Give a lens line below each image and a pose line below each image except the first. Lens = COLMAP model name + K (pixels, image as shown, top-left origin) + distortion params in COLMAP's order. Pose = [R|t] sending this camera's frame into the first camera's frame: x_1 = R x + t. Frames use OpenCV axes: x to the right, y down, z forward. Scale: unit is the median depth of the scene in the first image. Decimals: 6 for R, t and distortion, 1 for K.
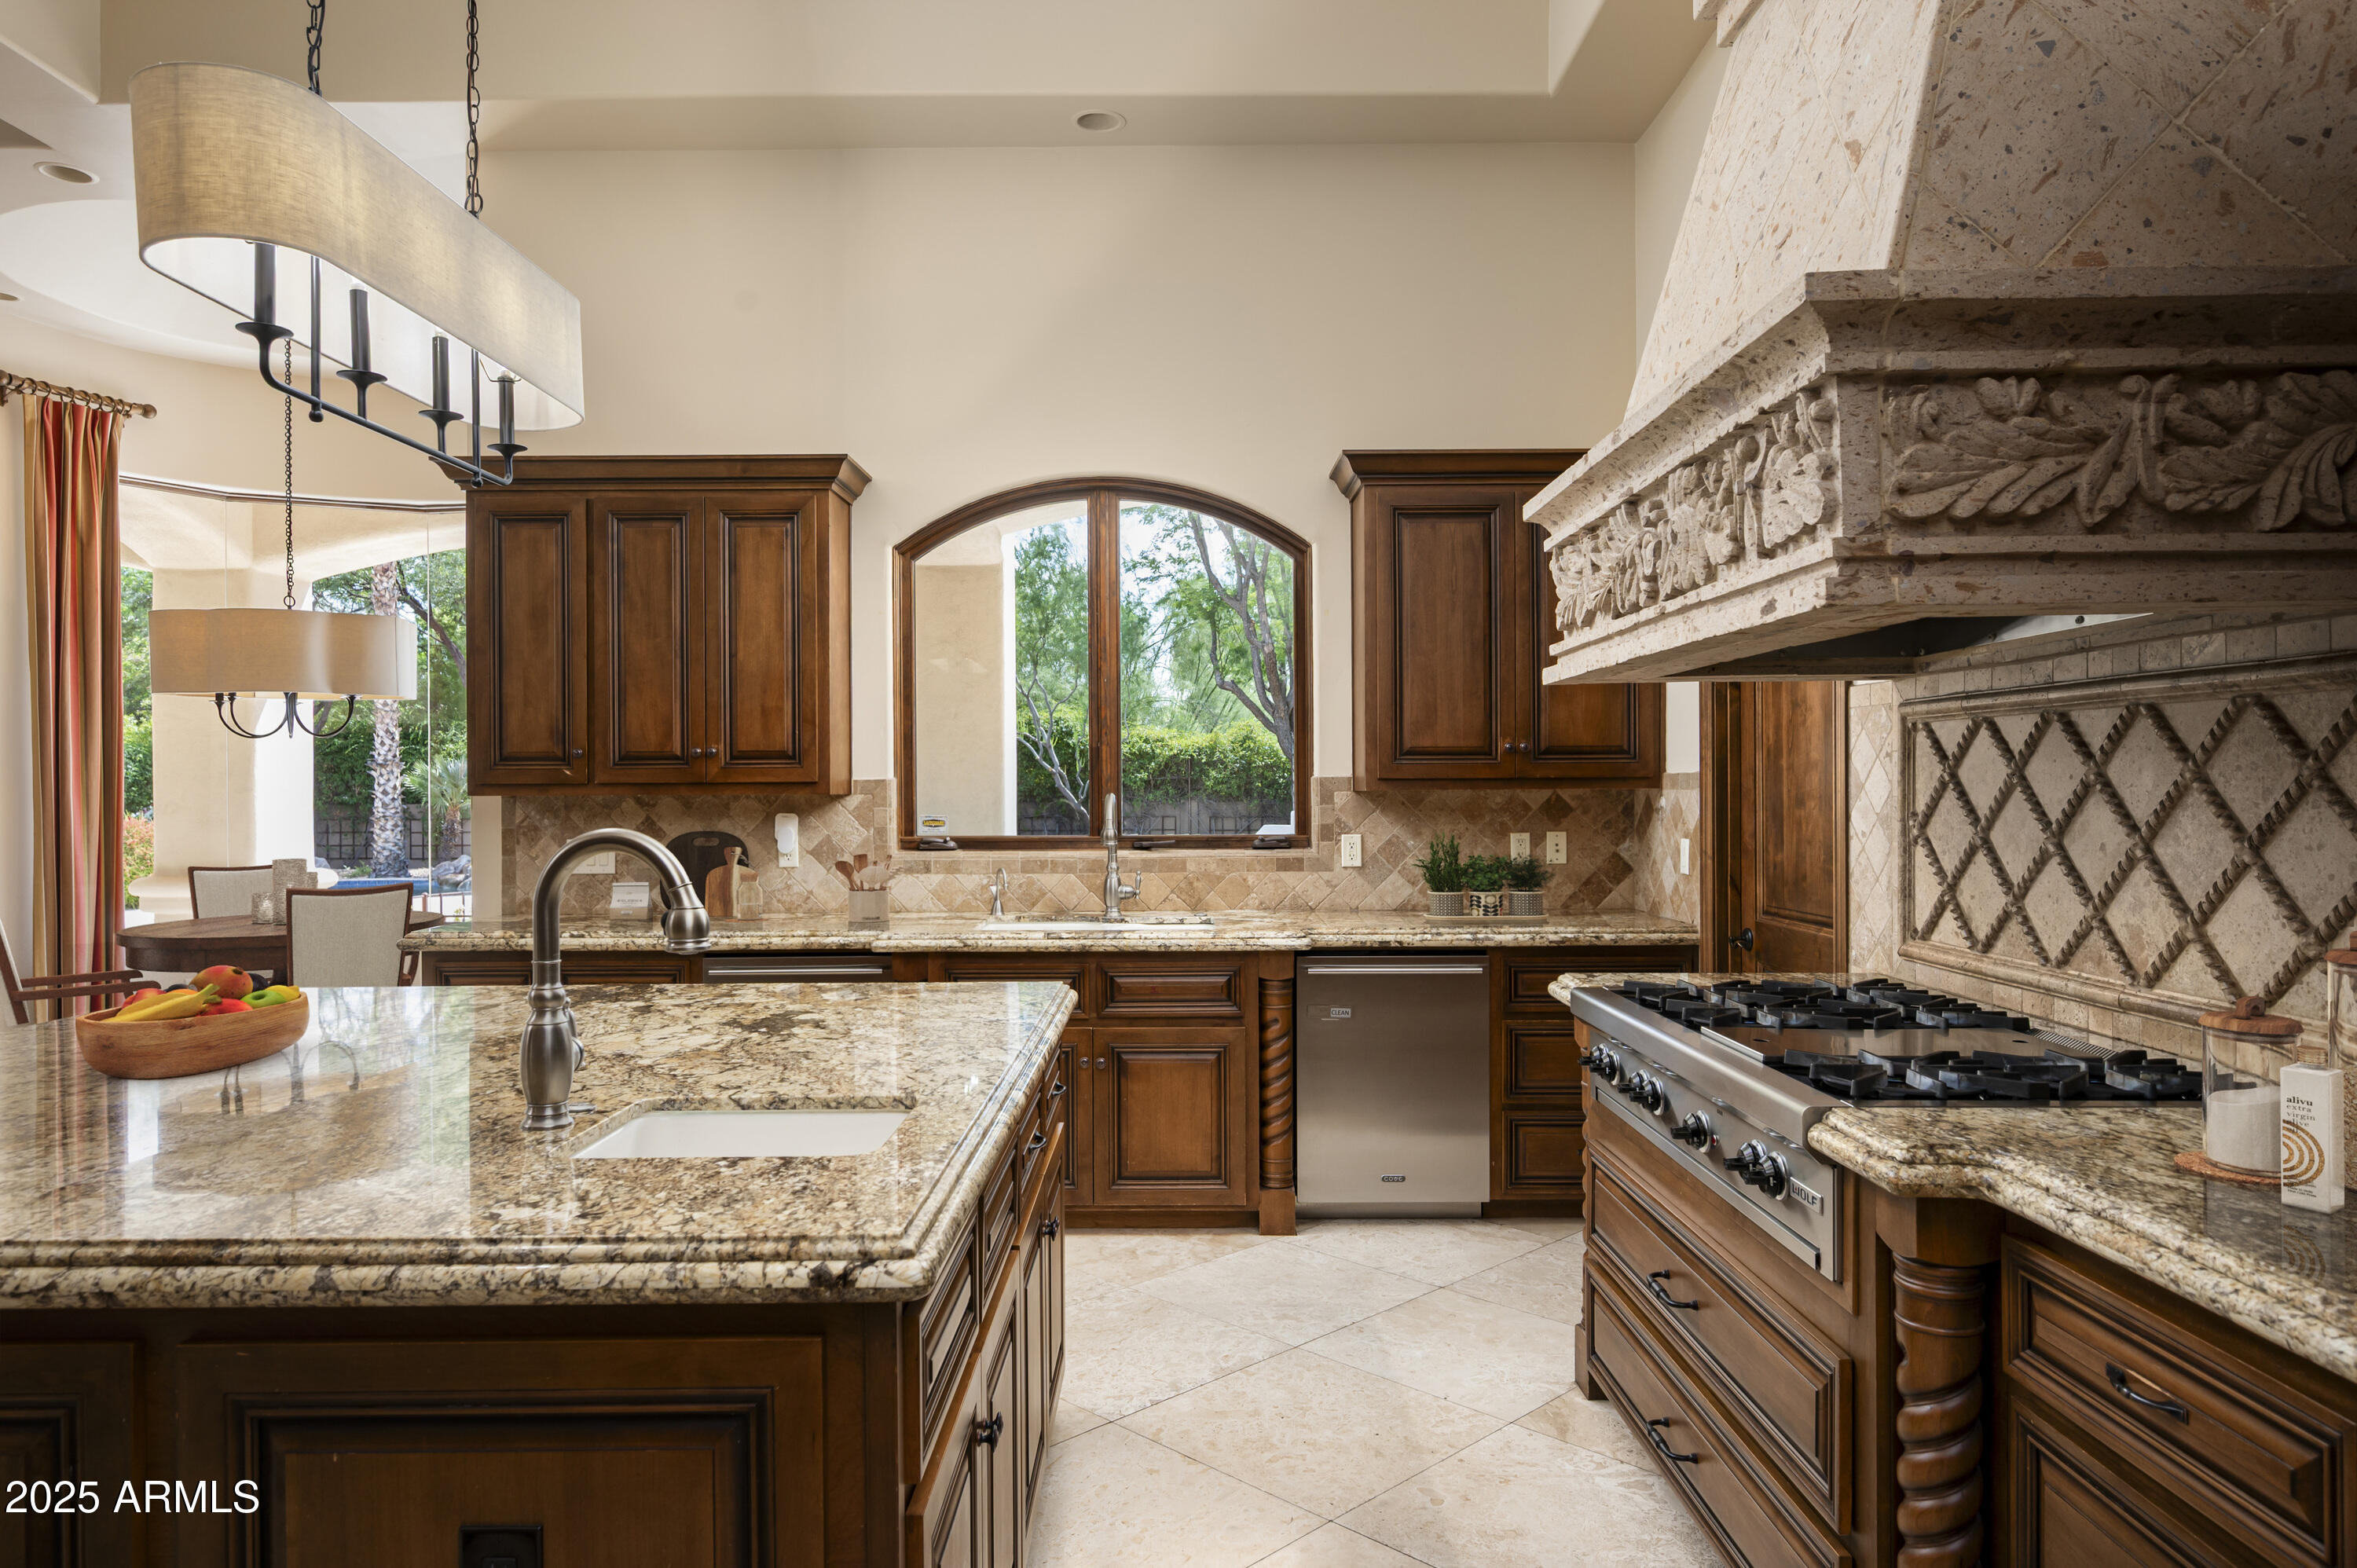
lens RADIAL K [[1444.6, 0, 1178.5], [0, 1444.6, 784.0], [0, 0, 1]] dist [-0.049494, 0.000367]
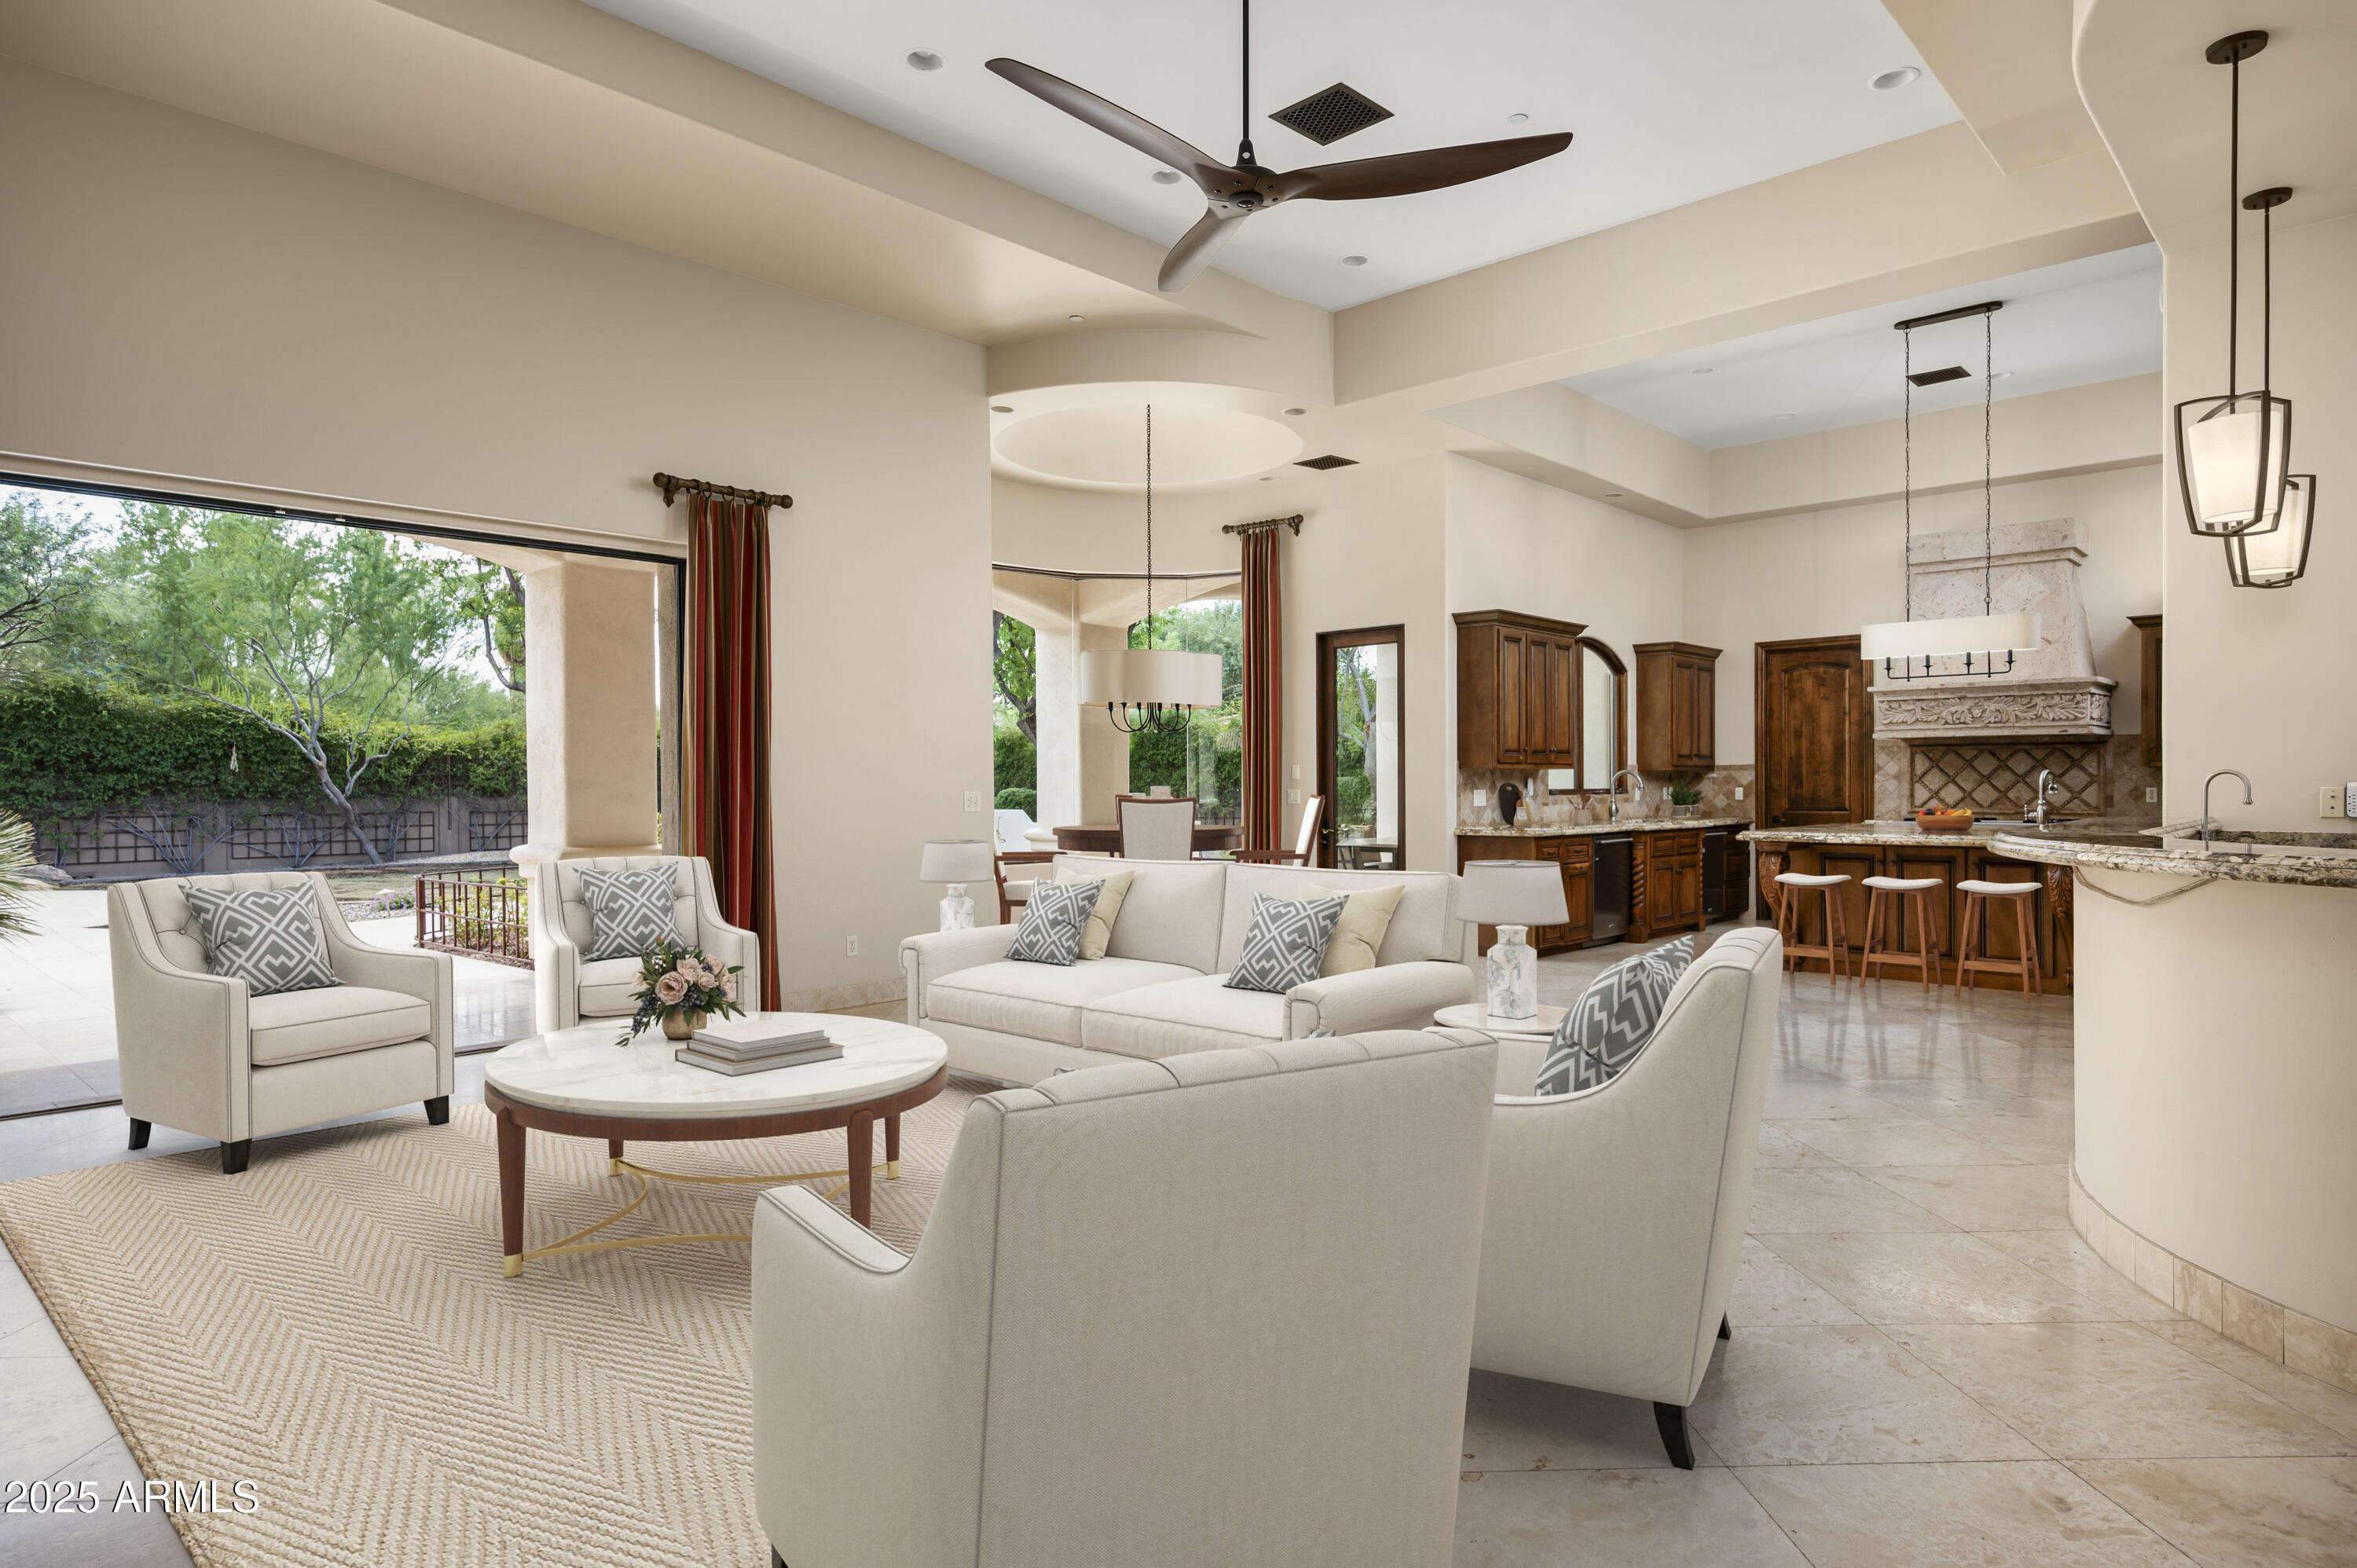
lens RADIAL K [[1293.0, 0, 1185.6], [0, 1293.0, 792.7], [0, 0, 1]] dist [0.001008, 0.000366]
pose [[0.689695, 0.000001, 0.724100, -2.213890], [-0.002123, 0.999996, 0.002021, 0.042993], [-0.724097, -0.002931, 0.689692, 0.006721]]
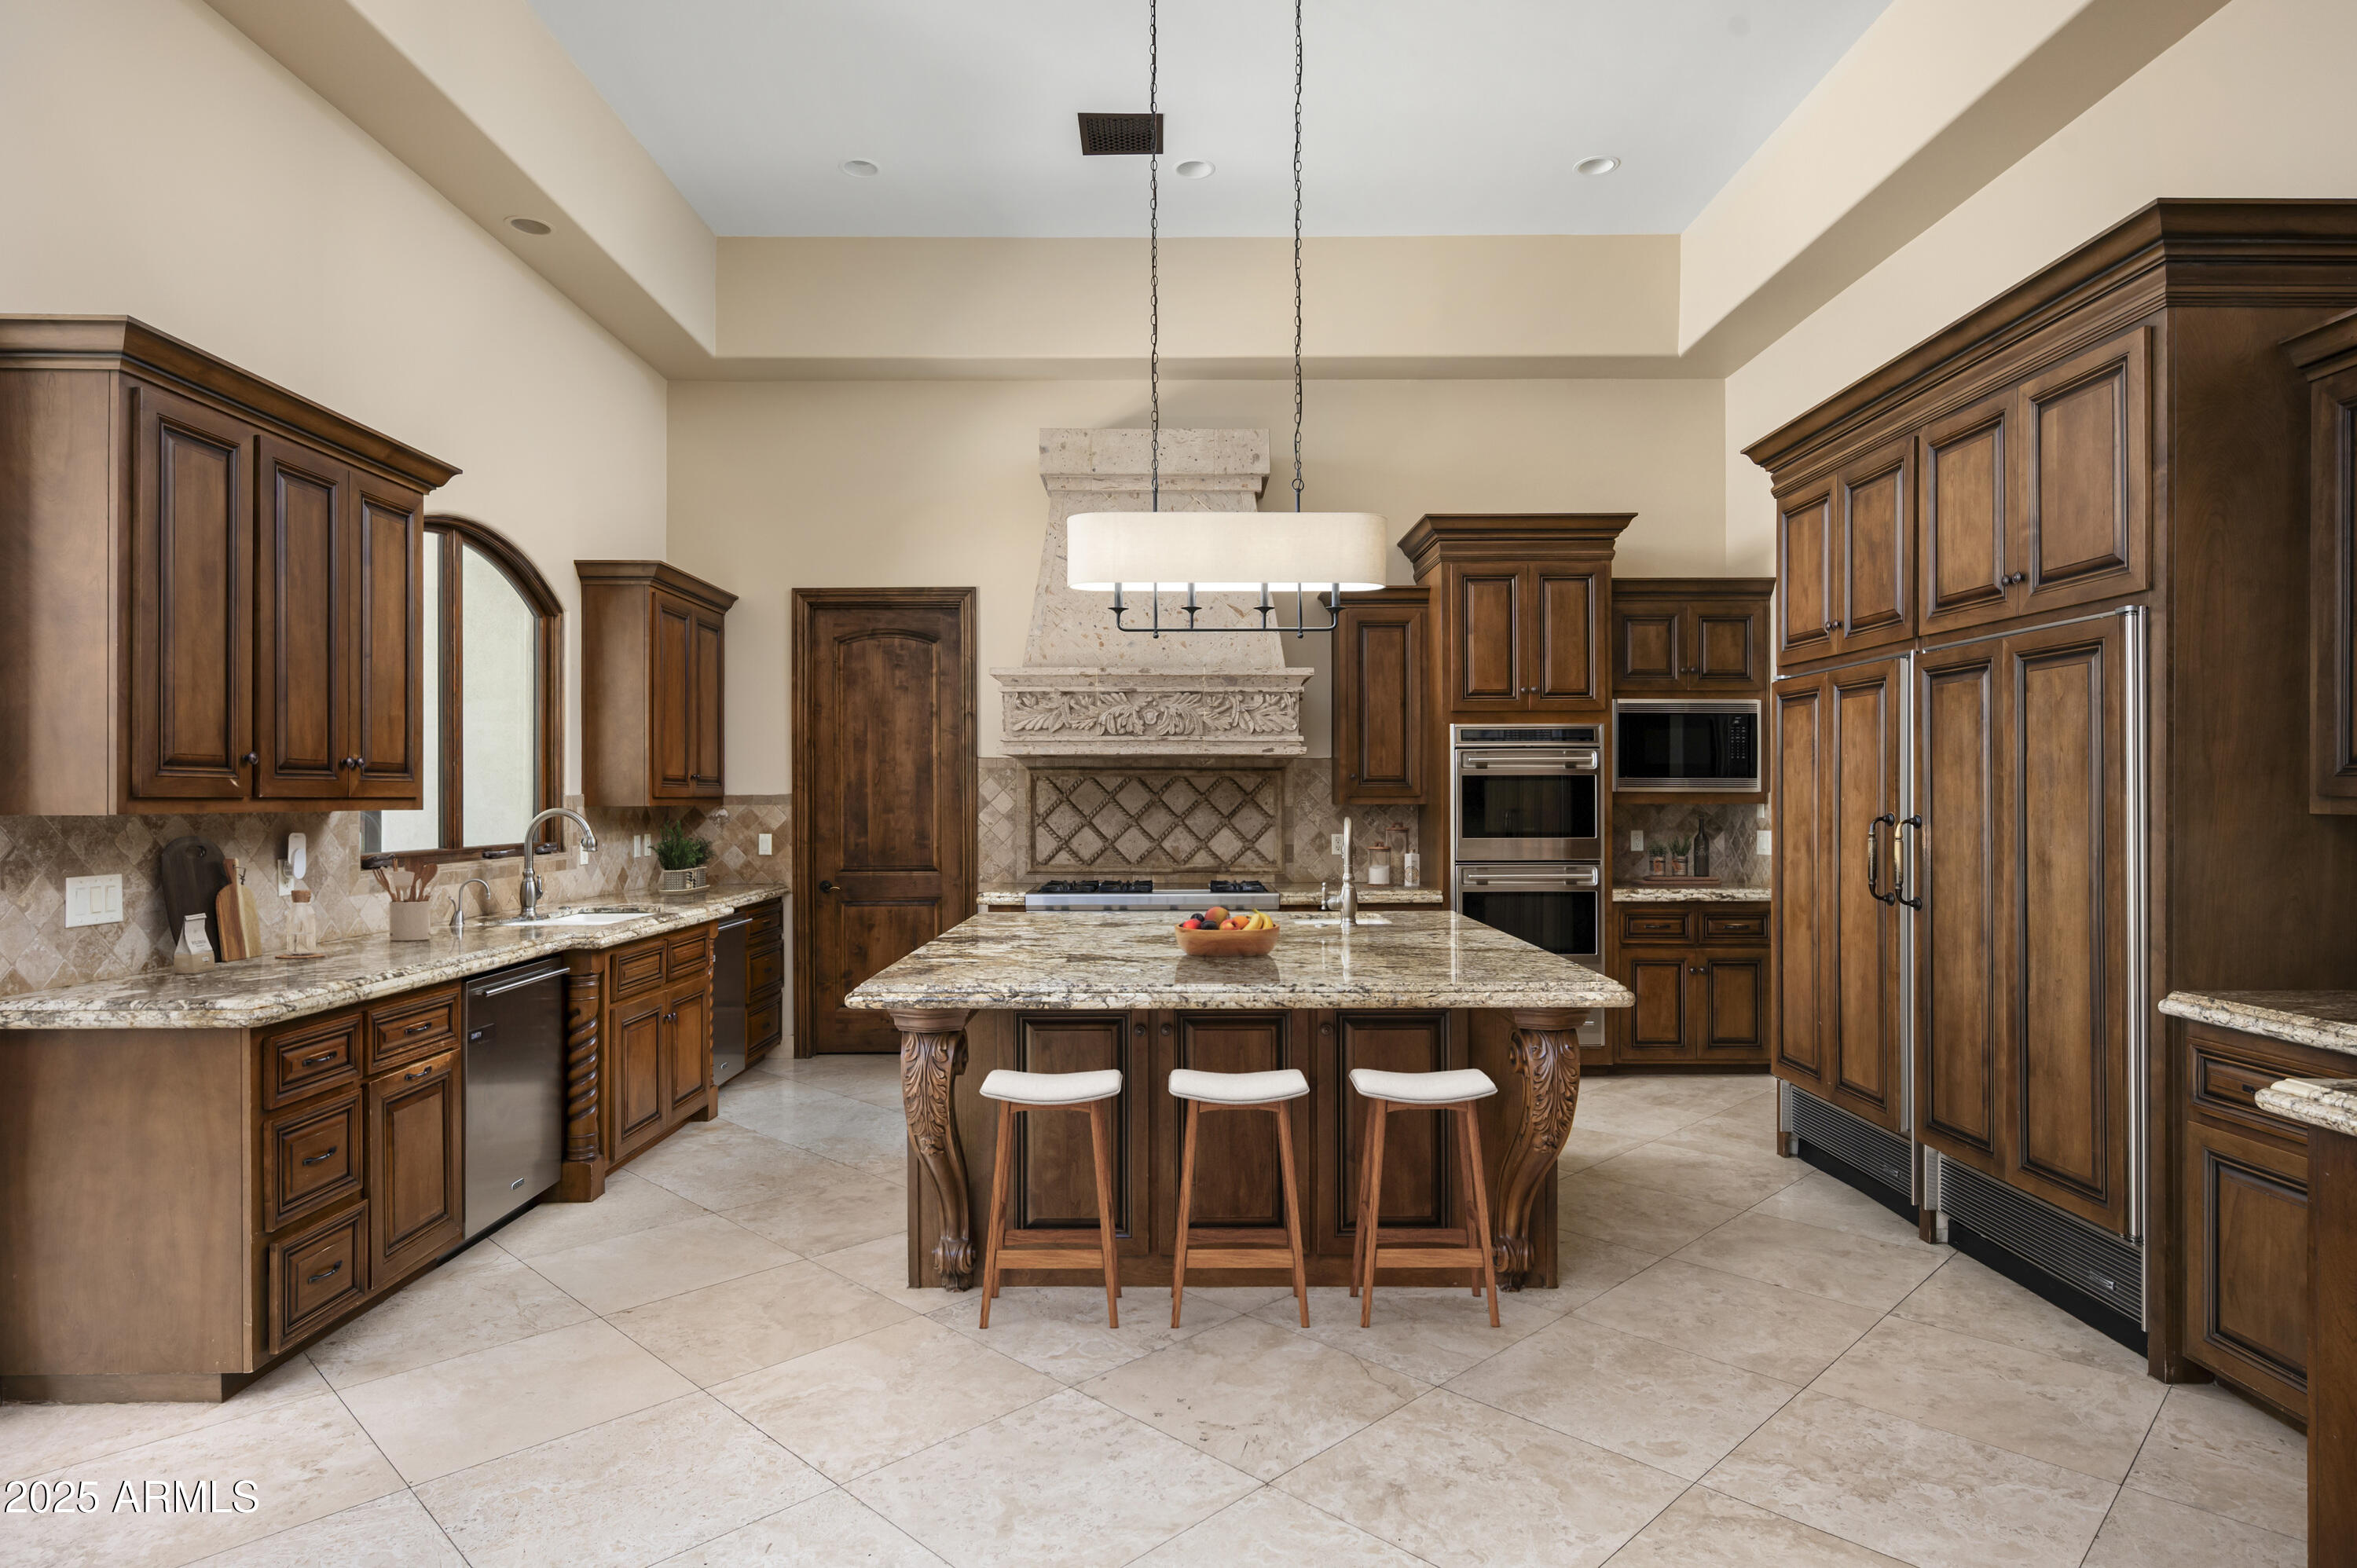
lens RADIAL K [[1293.0, 0, 1185.6], [0, 1293.0, 792.7], [0, 0, 1]] dist [0.001008, 0.000366]
pose [[-0.007774, 0.010868, 0.999911, -1.123536], [0.001008, 0.999941, -0.010860, 0.005384], [-0.999969, 0.000923, -0.007784, 0.495824]]
